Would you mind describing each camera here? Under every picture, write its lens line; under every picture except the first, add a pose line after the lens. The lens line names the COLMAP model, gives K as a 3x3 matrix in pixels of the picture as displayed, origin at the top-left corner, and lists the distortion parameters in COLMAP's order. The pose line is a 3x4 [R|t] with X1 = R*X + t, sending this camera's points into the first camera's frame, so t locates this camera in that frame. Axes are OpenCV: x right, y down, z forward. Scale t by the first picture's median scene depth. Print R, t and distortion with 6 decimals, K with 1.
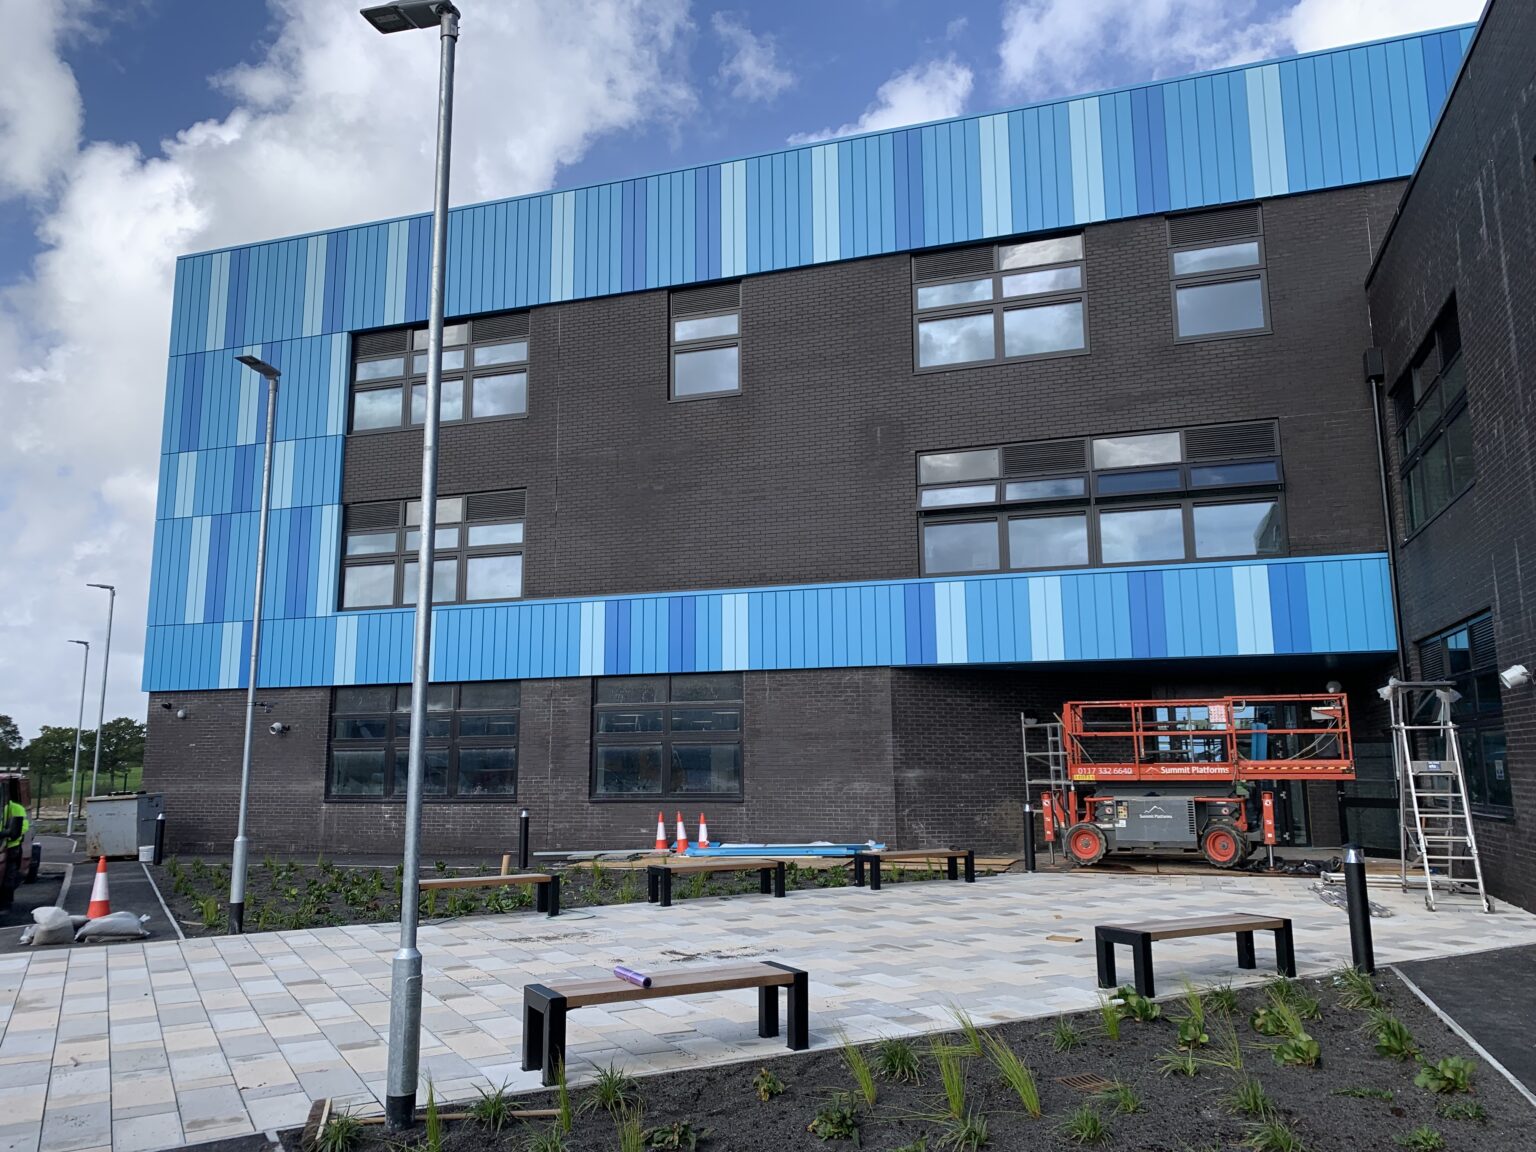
lens RADIAL K [[1164.3, 0, 768.0], [0, 1164.3, 576.0], [0, 0, 1]] dist [0.122583, -0.208851]
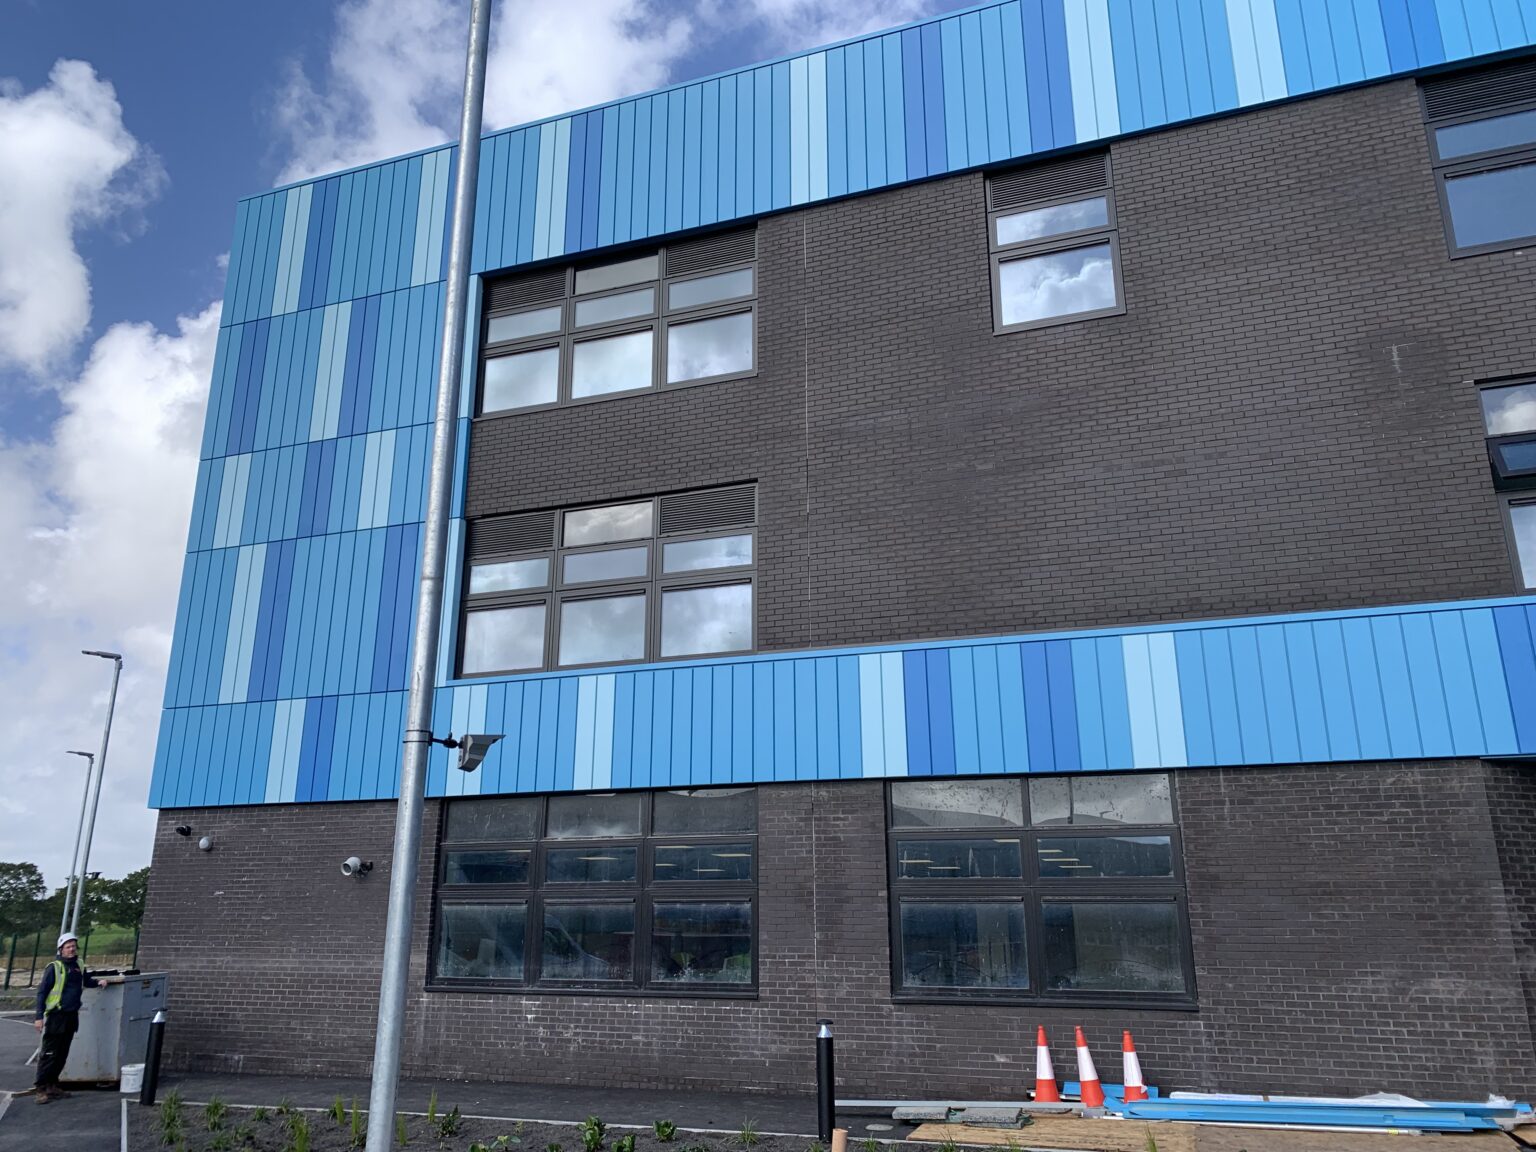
lens RADIAL K [[1184.5, 0, 768.0], [0, 1184.5, 576.0], [0, 0, 1]] dist [0.062642, -0.069891]
pose [[0.999468, -0.002071, -0.032554, -0.181433], [-0.001882, 0.992659, -0.120935, 0.054273], [0.032565, 0.120932, 0.992127, 0.374210]]
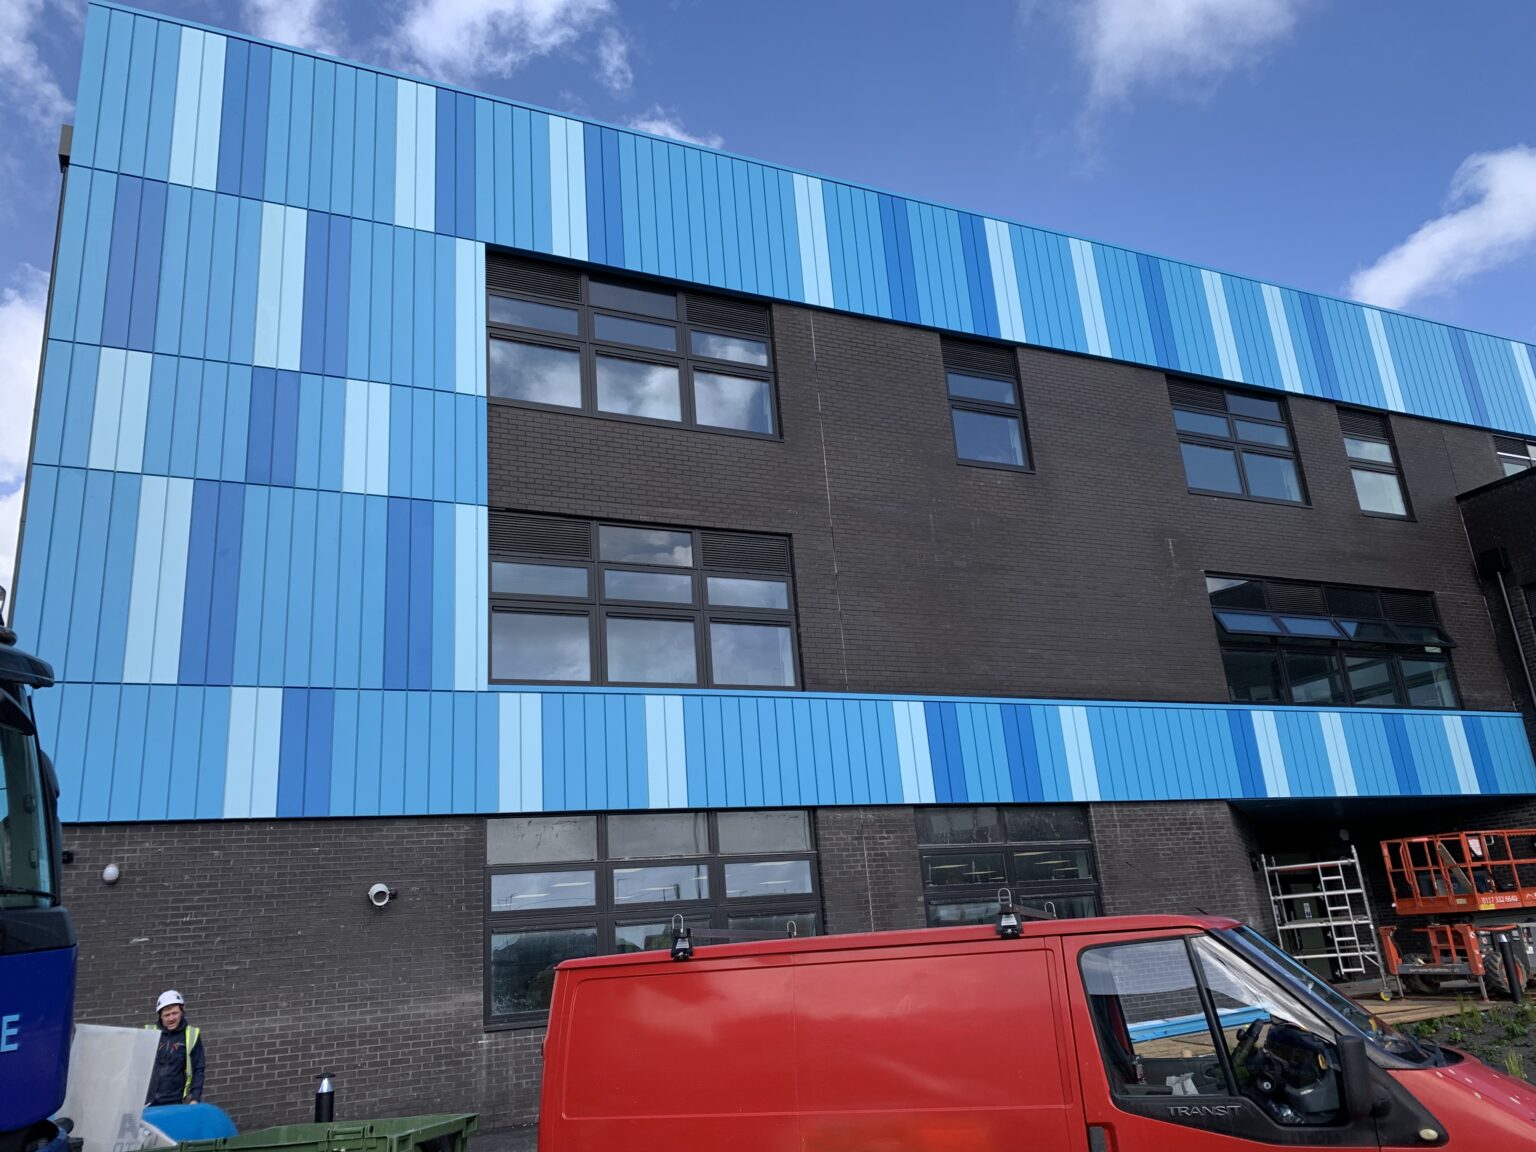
lens RADIAL K [[1152.6, 0, 768.0], [0, 1152.6, 576.0], [0, 0, 1]] dist [0.039871, -0.007446]
pose [[0.722768, 0.162296, 0.671763, -0.687127], [-0.047897, 0.981460, -0.185584, 0.080177], [-0.689429, 0.101959, 0.717142, 0.514797]]
